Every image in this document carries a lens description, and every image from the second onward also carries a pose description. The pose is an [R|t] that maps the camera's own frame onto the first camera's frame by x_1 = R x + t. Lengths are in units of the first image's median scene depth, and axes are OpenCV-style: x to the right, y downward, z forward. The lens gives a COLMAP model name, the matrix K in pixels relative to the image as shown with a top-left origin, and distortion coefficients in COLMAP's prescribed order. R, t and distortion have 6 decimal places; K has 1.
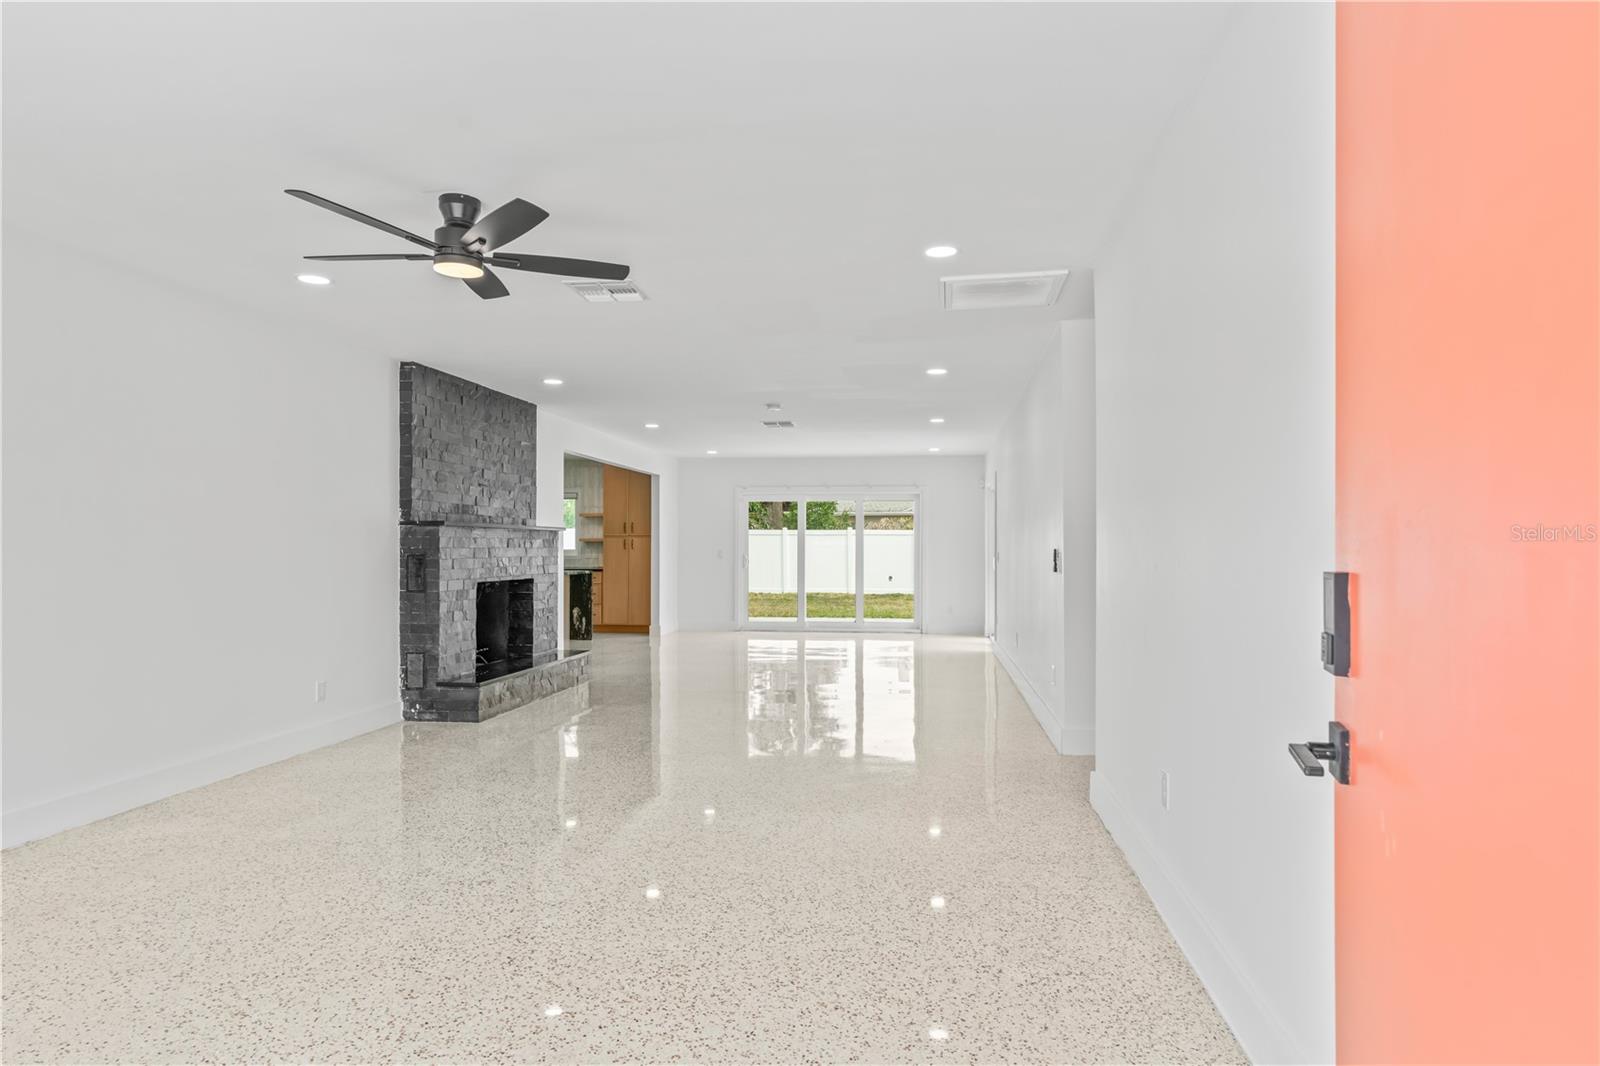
lens RADIAL K [[937.6, 0, 803.4], [0, 937.6, 548.8], [0, 0, 1]] dist [0.000904, 0.002358]
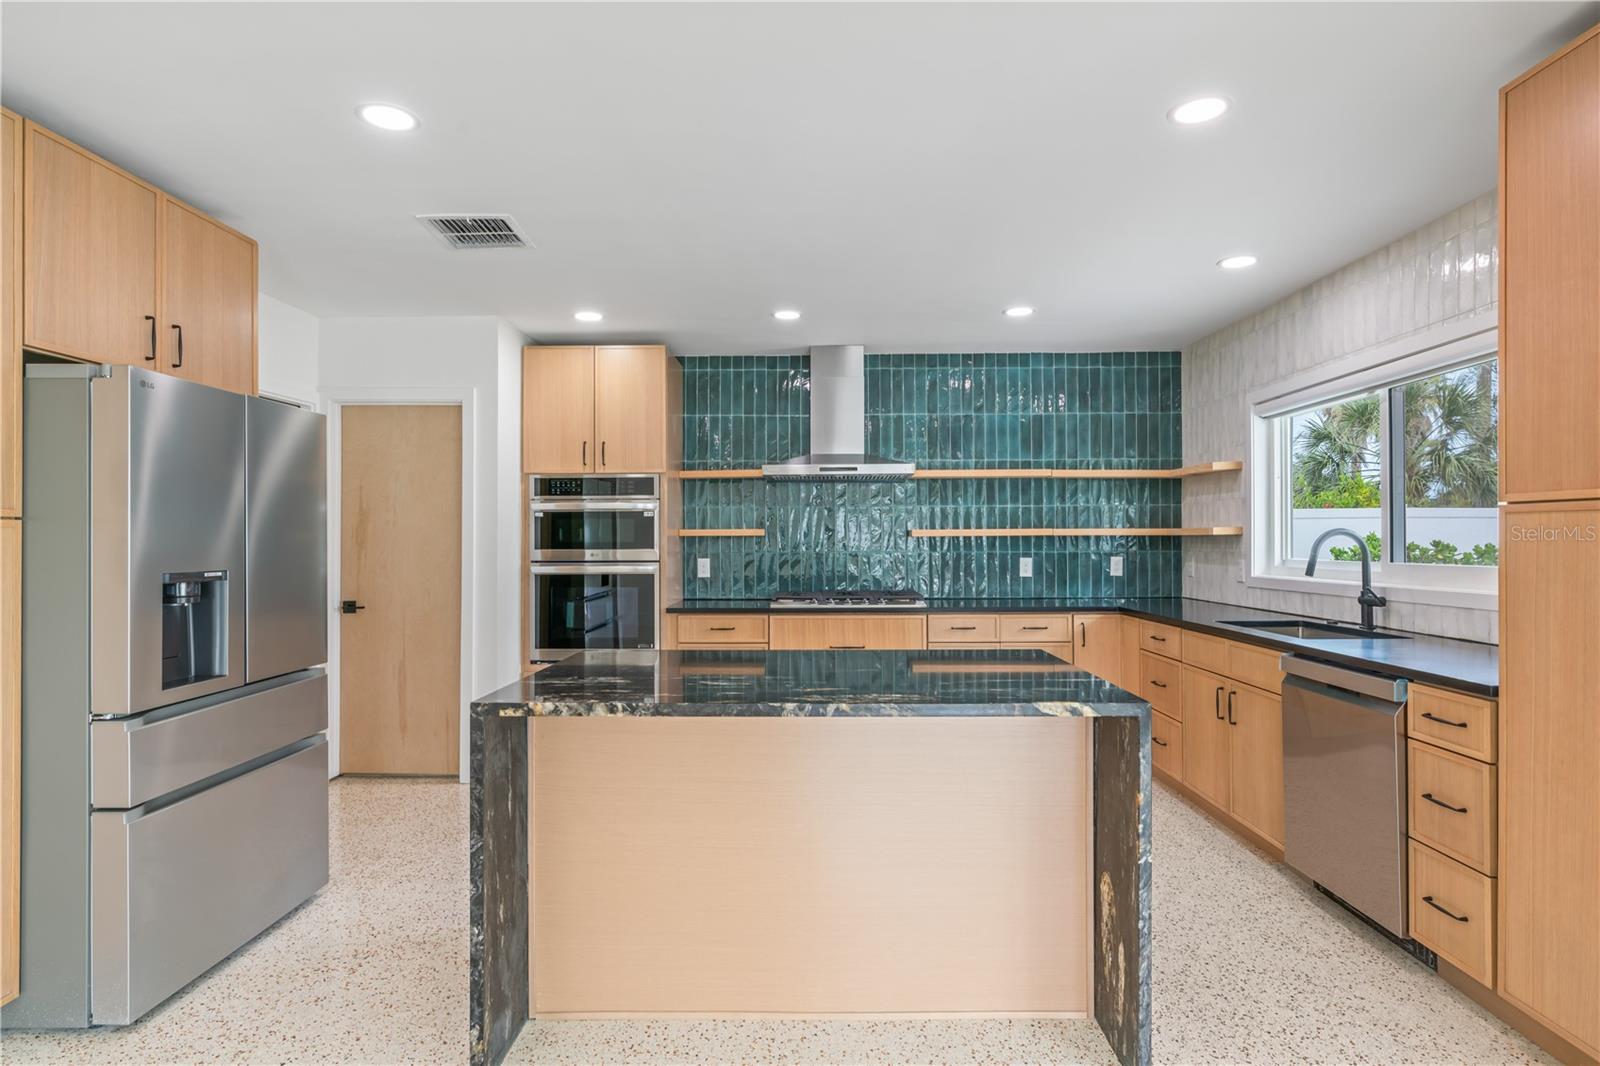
lens RADIAL K [[836.3, 0, 801.2], [0, 836.3, 536.4], [0, 0, 1]] dist [0.000987, 0.000963]
pose [[0.118065, -0.006753, -0.992983, -0.127291], [0.003833, 0.999973, -0.006345, -0.012513], [0.992998, -0.003057, 0.118088, 1.556886]]
